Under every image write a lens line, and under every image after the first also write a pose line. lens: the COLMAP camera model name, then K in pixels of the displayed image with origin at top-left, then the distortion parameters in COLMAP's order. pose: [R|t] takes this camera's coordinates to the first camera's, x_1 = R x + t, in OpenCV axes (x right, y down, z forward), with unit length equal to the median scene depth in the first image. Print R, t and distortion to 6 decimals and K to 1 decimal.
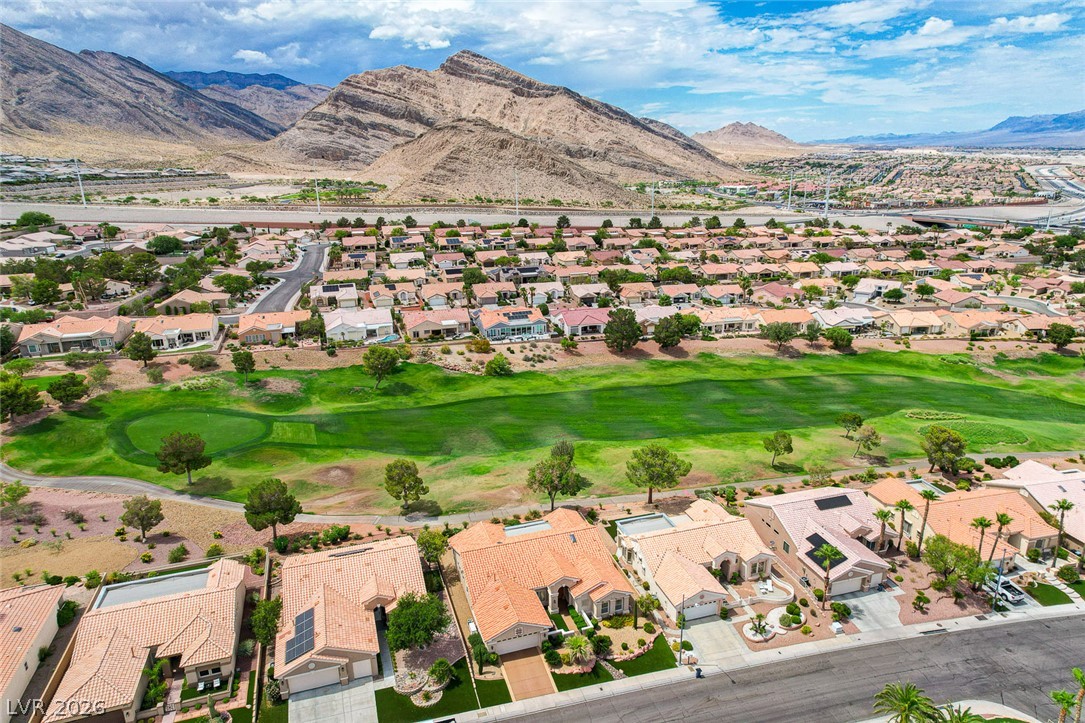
lens RADIAL K [[689.4, 0, 544.1], [0, 689.4, 367.3], [0, 0, 1]] dist [-0.039731, 0.054937]
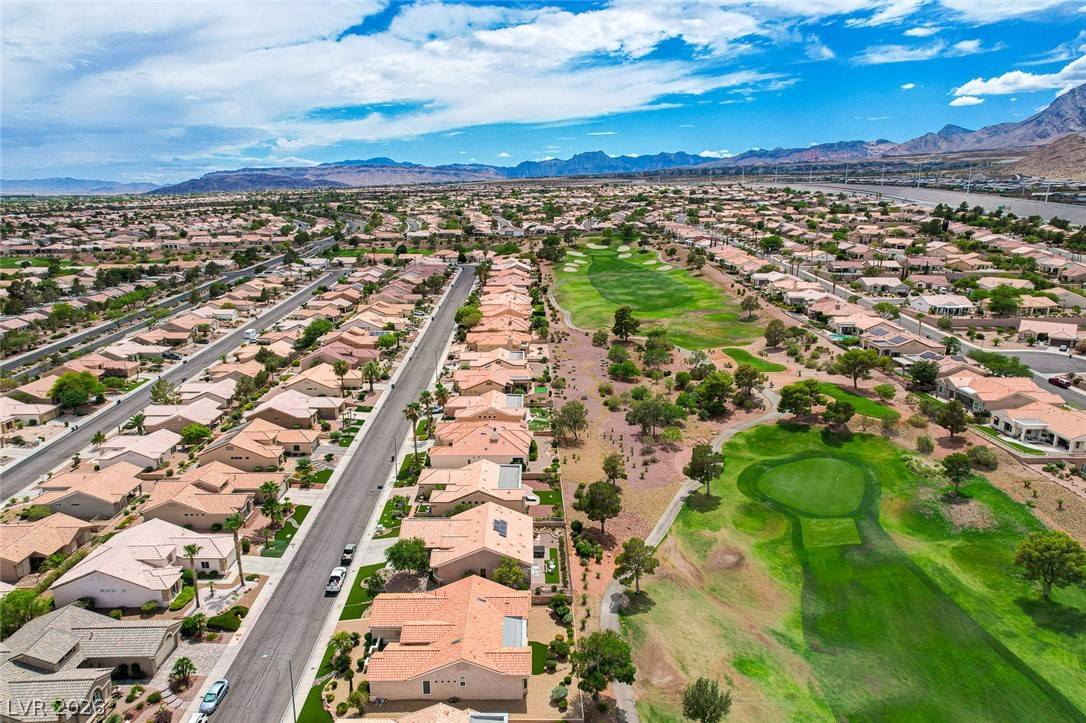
lens RADIAL K [[690.0, 0, 541.9], [0, 690.0, 375.6], [0, 0, 1]] dist [-0.039731, 0.054937]
pose [[-0.294037, 0.255059, -0.921134, 0.374327], [-0.287909, 0.895338, 0.339821, -0.205369], [0.911401, 0.365122, -0.189828, 0.557605]]
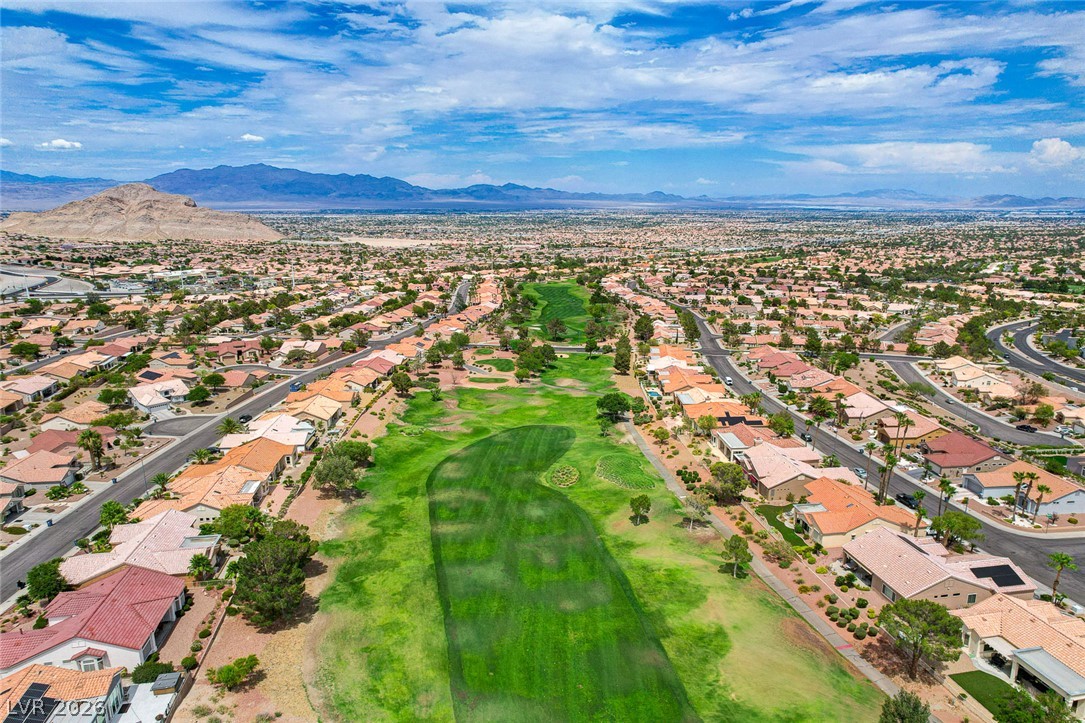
lens RADIAL K [[689.4, 0, 540.8], [0, 689.4, 368.7], [0, 0, 1]] dist [-0.039731, 0.054937]
pose [[0.091075, -0.228006, 0.969391, -0.339784], [0.305657, 0.932850, 0.190694, -0.247112], [-0.947776, 0.278934, 0.154651, 0.723505]]
